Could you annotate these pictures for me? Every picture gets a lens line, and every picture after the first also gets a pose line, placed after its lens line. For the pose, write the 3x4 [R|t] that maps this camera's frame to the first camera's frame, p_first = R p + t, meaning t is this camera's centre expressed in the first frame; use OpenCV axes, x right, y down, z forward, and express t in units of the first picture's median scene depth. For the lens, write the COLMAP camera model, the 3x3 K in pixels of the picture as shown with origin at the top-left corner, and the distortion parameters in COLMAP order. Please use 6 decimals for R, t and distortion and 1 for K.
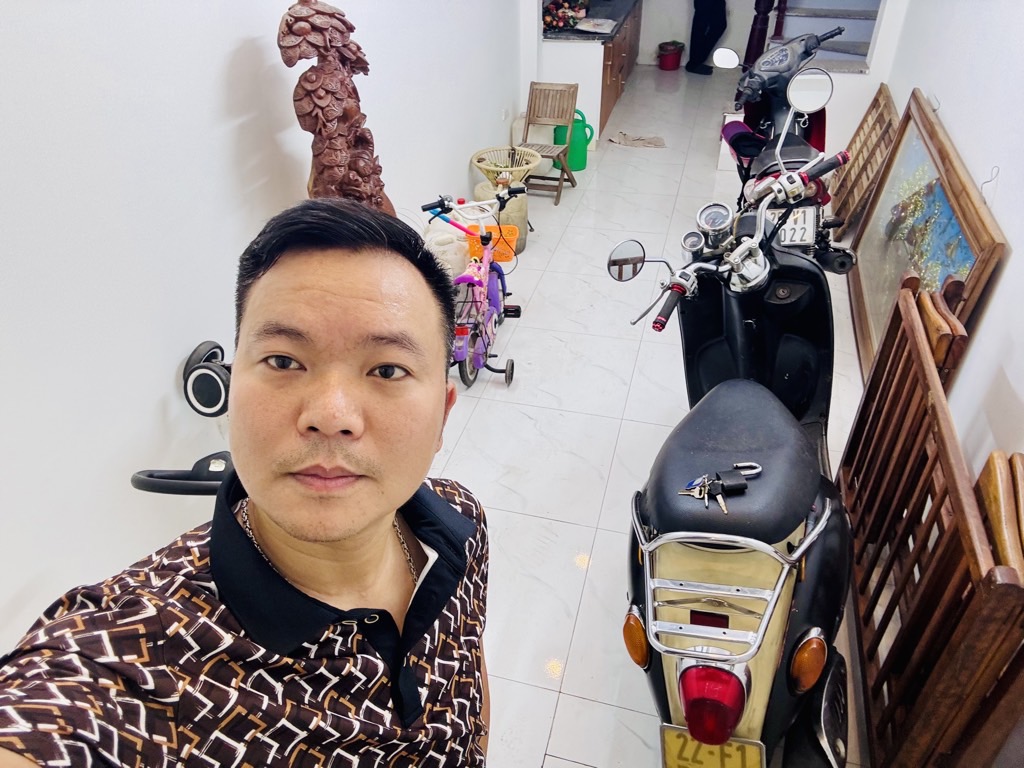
lens RADIAL K [[729.2, 0, 503.1], [0, 729.2, 405.0], [0, 0, 1]] dist [0.034366, -0.029257]
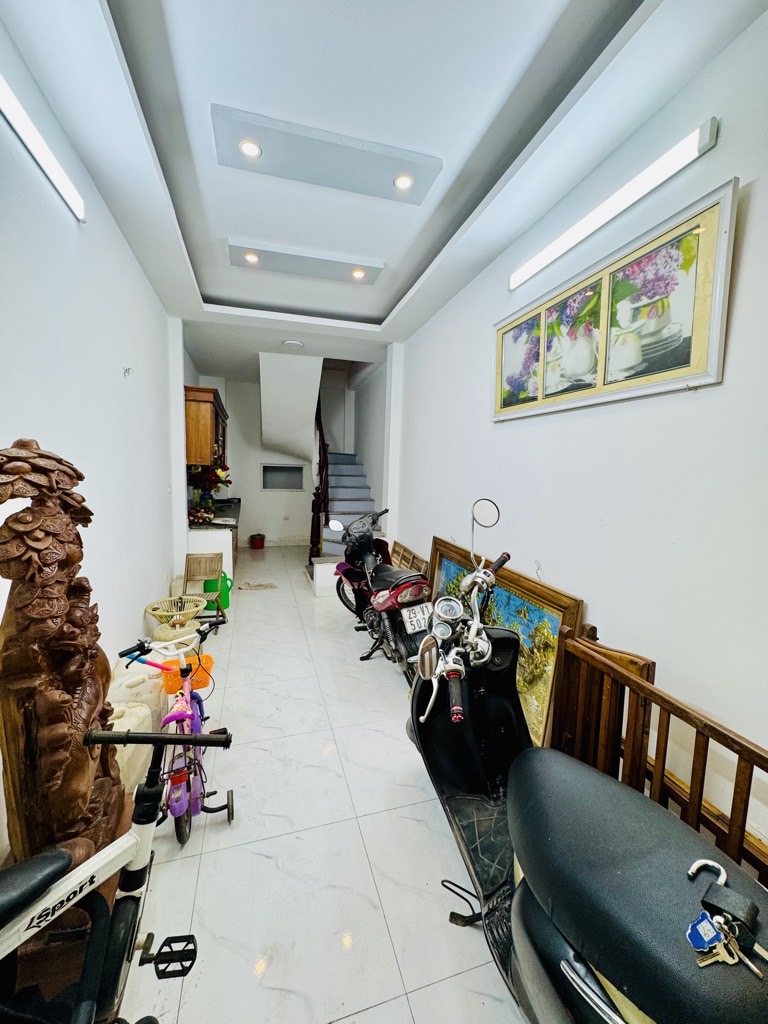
lens RADIAL K [[412.0, 0, 386.1], [0, 412.0, 512.1], [0, 0, 1]] dist [-0.002815, 0.001165]
pose [[0.838522, -0.015294, 0.544652, -0.160871], [0.290905, 0.857781, -0.423777, -0.125083], [-0.460711, 0.513788, 0.723717, 0.437852]]
